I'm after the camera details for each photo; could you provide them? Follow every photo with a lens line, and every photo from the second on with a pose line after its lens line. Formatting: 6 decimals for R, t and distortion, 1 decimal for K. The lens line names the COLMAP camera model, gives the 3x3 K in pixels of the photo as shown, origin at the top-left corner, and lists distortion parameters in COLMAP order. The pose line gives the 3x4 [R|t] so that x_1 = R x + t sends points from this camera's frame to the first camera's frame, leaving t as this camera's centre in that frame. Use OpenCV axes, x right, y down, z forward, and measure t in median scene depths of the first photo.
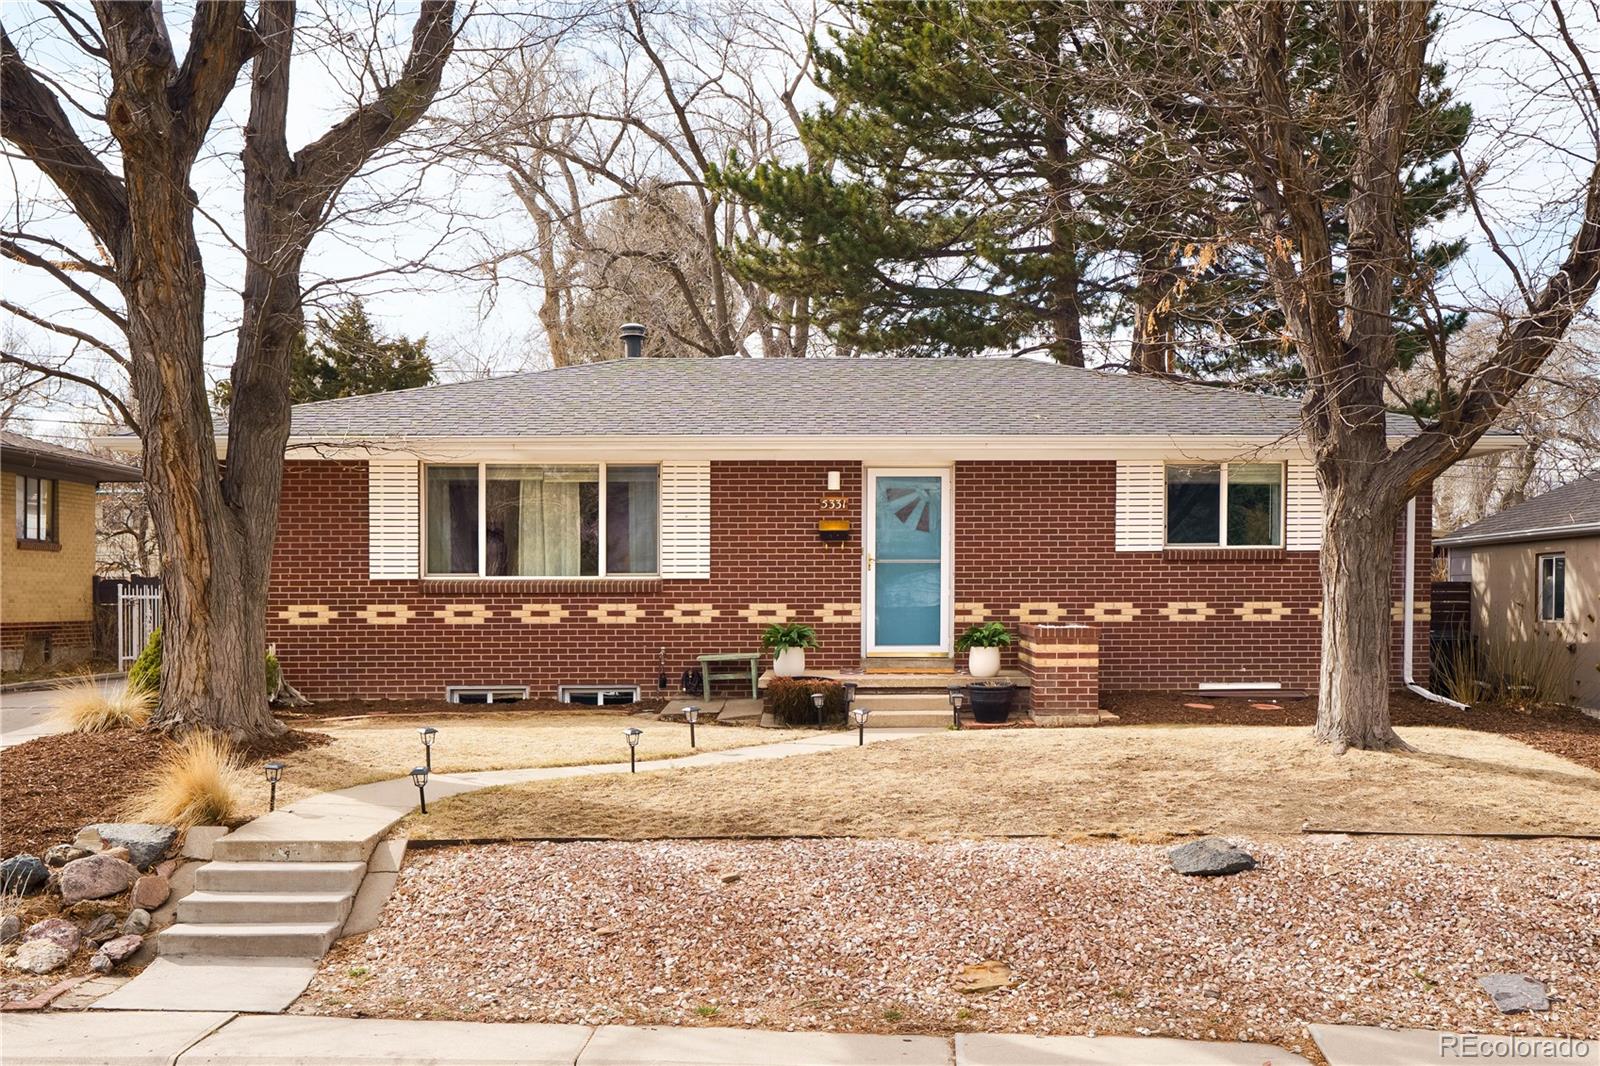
lens RADIAL K [[1827.7, 0, 800.0], [0, 1827.7, 533.0], [0, 0, 1]] dist [0.005367, 0.003483]
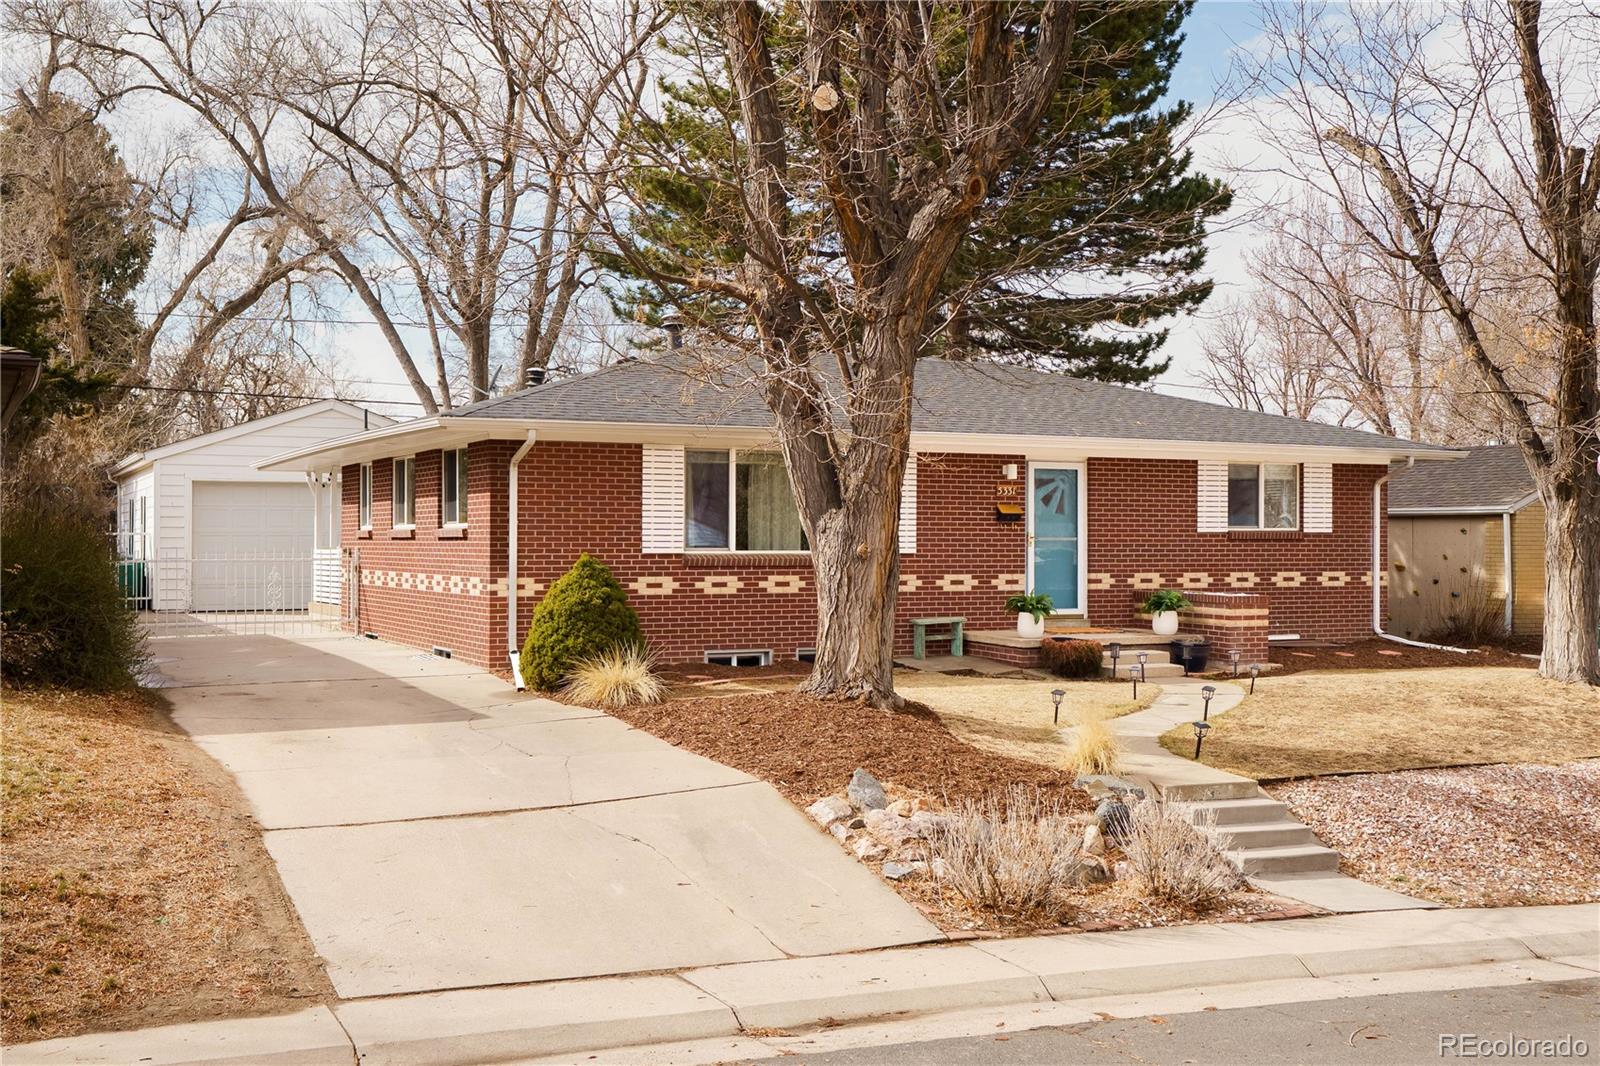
lens RADIAL K [[1827.7, 0, 800.0], [0, 1827.7, 533.0], [0, 0, 1]] dist [0.005367, 0.003483]
pose [[0.900528, 0.006647, 0.434747, -0.620957], [-0.012181, 0.999876, 0.009944, 0.001405], [-0.434627, -0.014251, 0.900498, -0.015383]]
